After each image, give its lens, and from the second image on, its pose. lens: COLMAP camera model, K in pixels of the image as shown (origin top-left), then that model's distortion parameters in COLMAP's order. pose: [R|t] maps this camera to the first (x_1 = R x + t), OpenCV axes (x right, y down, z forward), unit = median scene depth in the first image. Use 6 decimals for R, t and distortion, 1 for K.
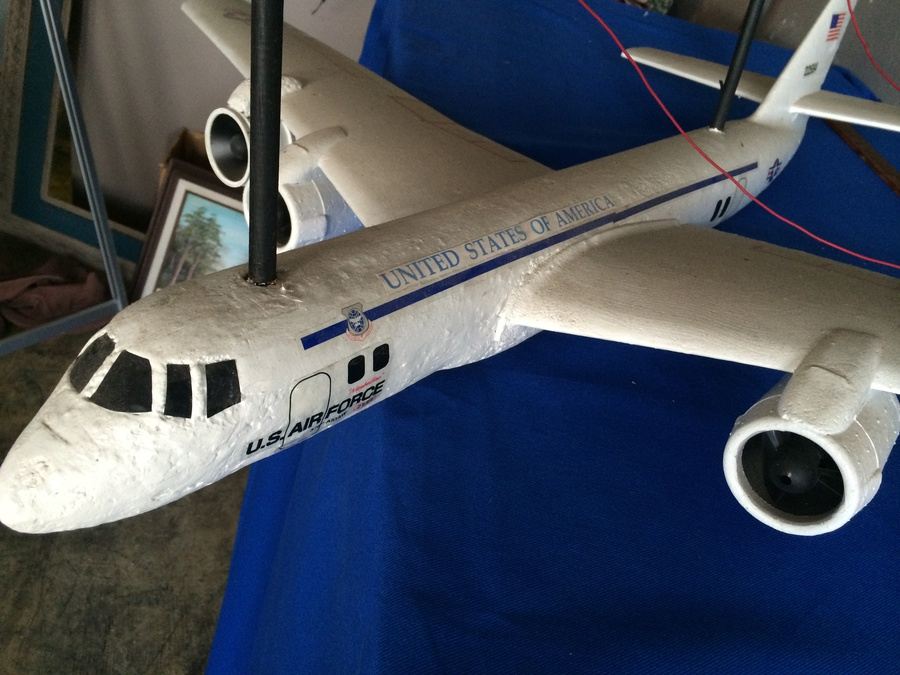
lens RADIAL K [[777.2, 0, 450.0], [0, 777.2, 337.5], [0, 0, 1]] dist [0.082132, -0.146937]
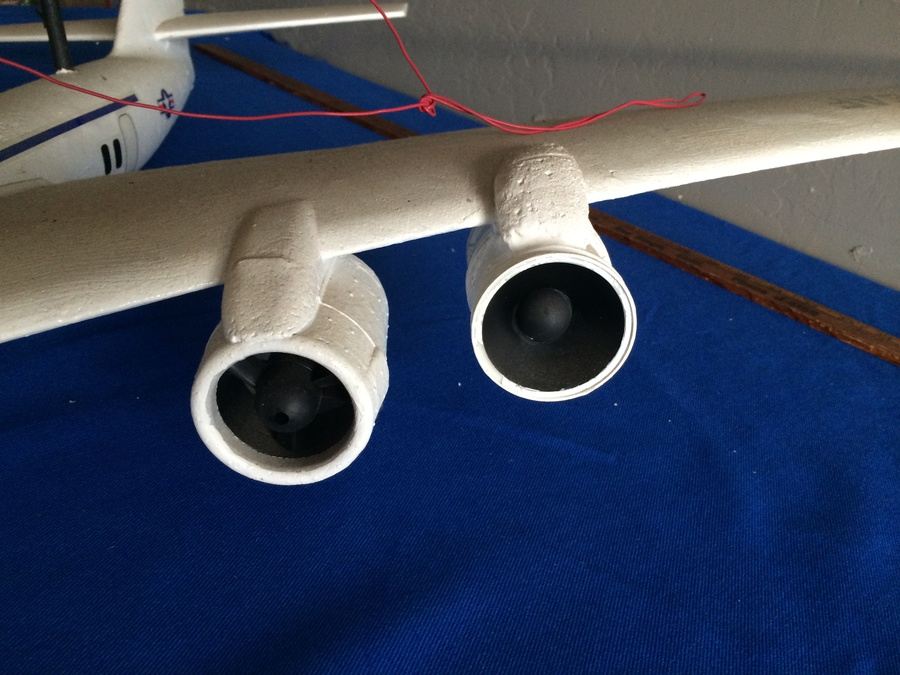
lens RADIAL K [[777.2, 0, 450.0], [0, 777.2, 337.5], [0, 0, 1]] dist [0.082132, -0.146937]
pose [[0.756027, -0.431770, 0.491932, 0.224494], [0.441118, 0.891355, 0.104412, 0.109108], [-0.483568, 0.138062, 0.864350, 0.296108]]
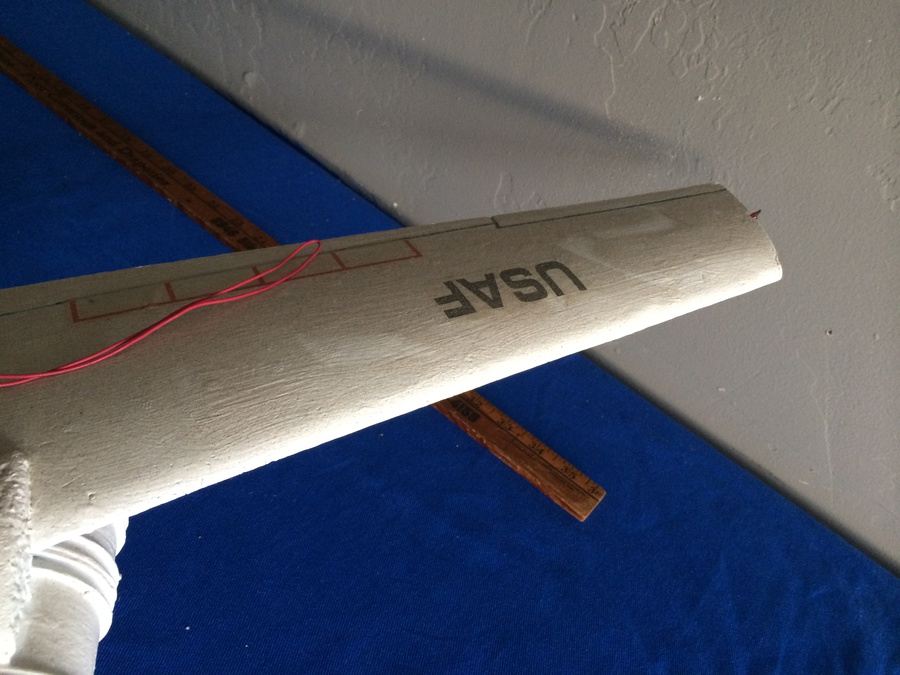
lens RADIAL K [[777.2, 0, 450.0], [0, 777.2, 337.5], [0, 0, 1]] dist [0.082132, -0.146937]
pose [[0.664939, -0.535422, 0.520749, 0.804042], [0.364618, 0.841190, 0.399315, -0.165157], [-0.651851, -0.075646, 0.754565, 0.223638]]
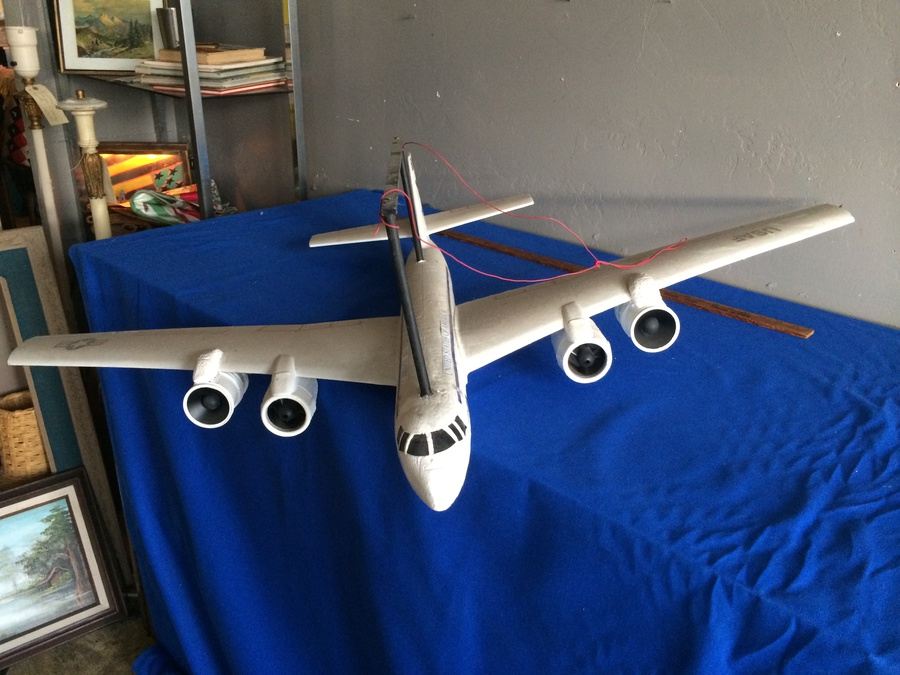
lens RADIAL K [[777.2, 0, 450.0], [0, 777.2, 337.5], [0, 0, 1]] dist [0.082132, -0.146937]
pose [[0.696536, -0.490273, 0.523899, -1.219310], [0.560980, 0.827342, 0.028404, -0.218453], [-0.447369, 0.274113, 0.851307, -1.037113]]
